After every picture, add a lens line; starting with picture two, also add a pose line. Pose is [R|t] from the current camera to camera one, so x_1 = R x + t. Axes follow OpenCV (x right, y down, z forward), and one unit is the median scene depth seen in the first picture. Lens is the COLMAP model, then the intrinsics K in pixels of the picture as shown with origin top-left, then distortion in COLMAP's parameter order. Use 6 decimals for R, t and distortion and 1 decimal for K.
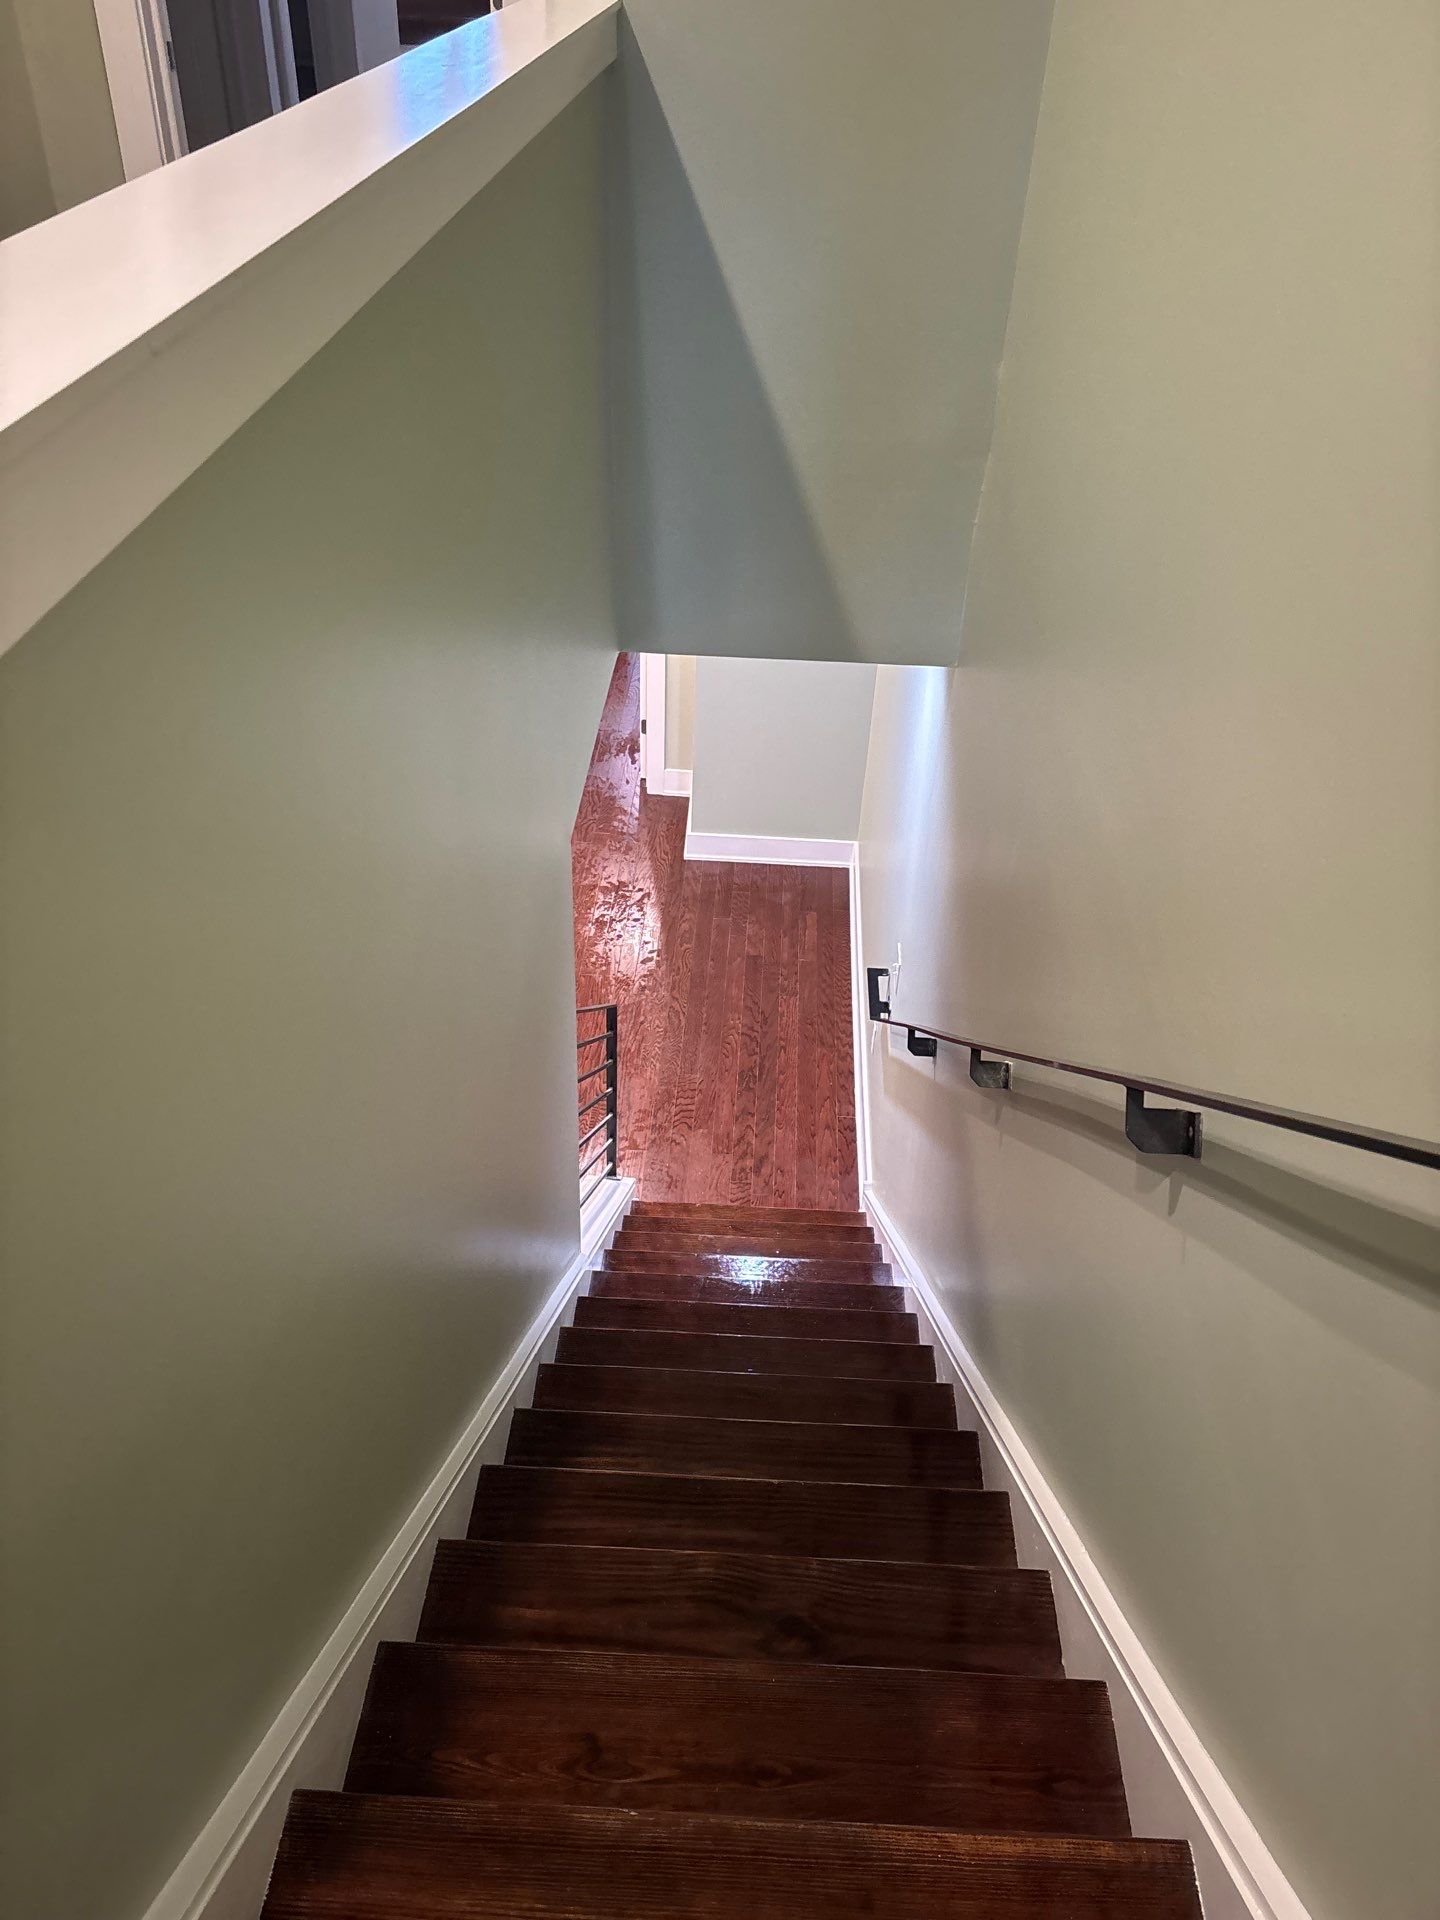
lens RADIAL K [[1453.2, 0, 711.8], [0, 1453.2, 964.9], [0, 0, 1]] dist [0.048907, -0.052774]
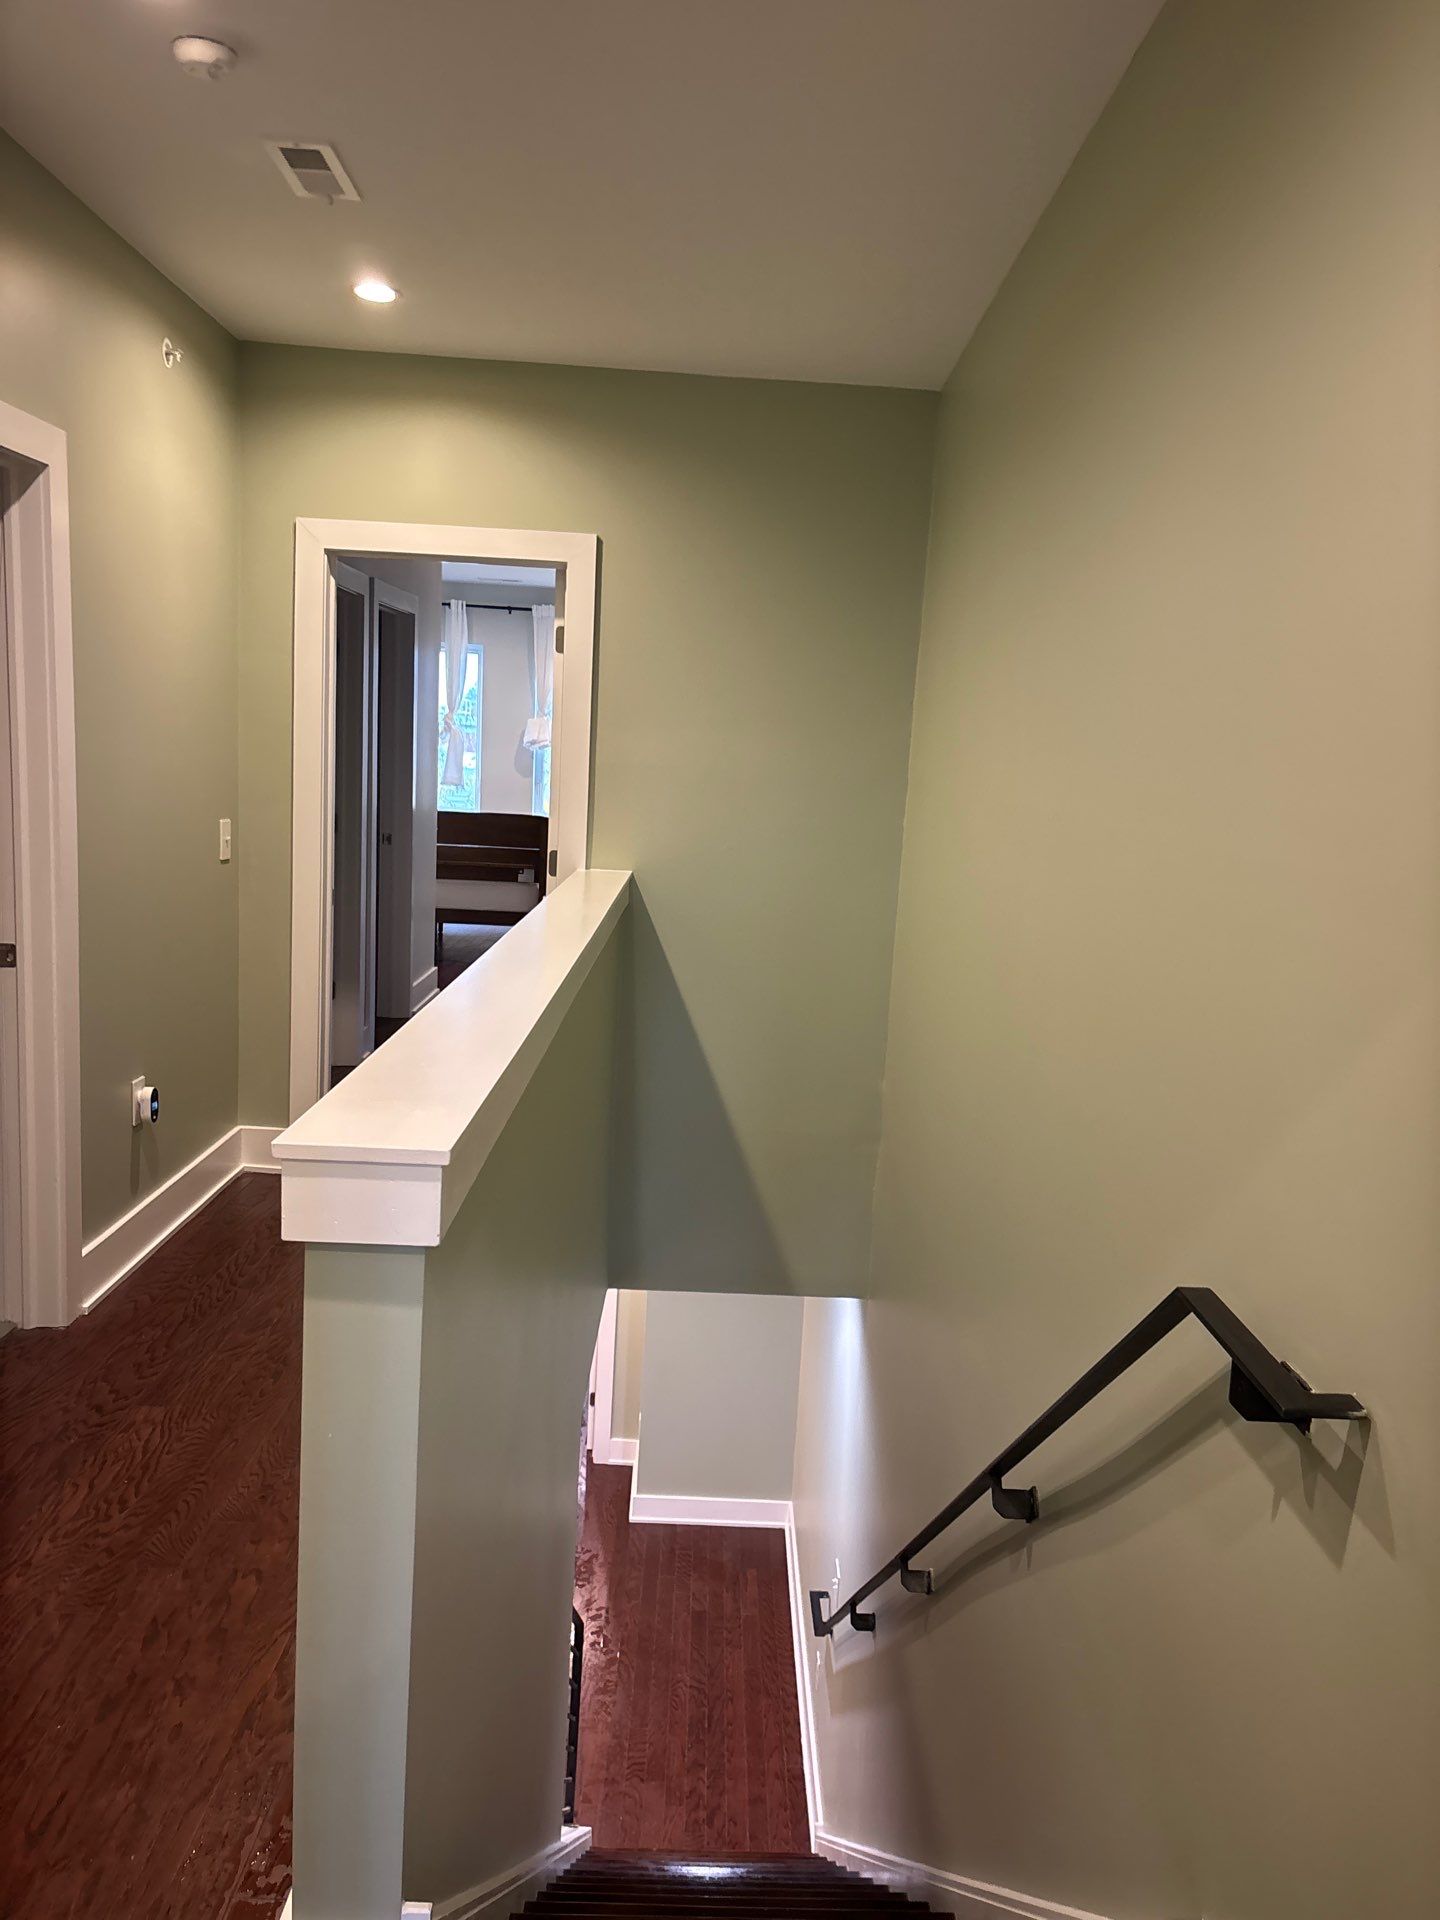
lens RADIAL K [[1453.2, 0, 721.6], [0, 1453.2, 962.9], [0, 0, 1]] dist [0.048907, -0.052774]
pose [[0.997932, 0.010446, 0.063421, -0.028554], [0.021016, 0.879449, -0.475529, 0.092072], [-0.060743, 0.475878, 0.877411, -0.162052]]
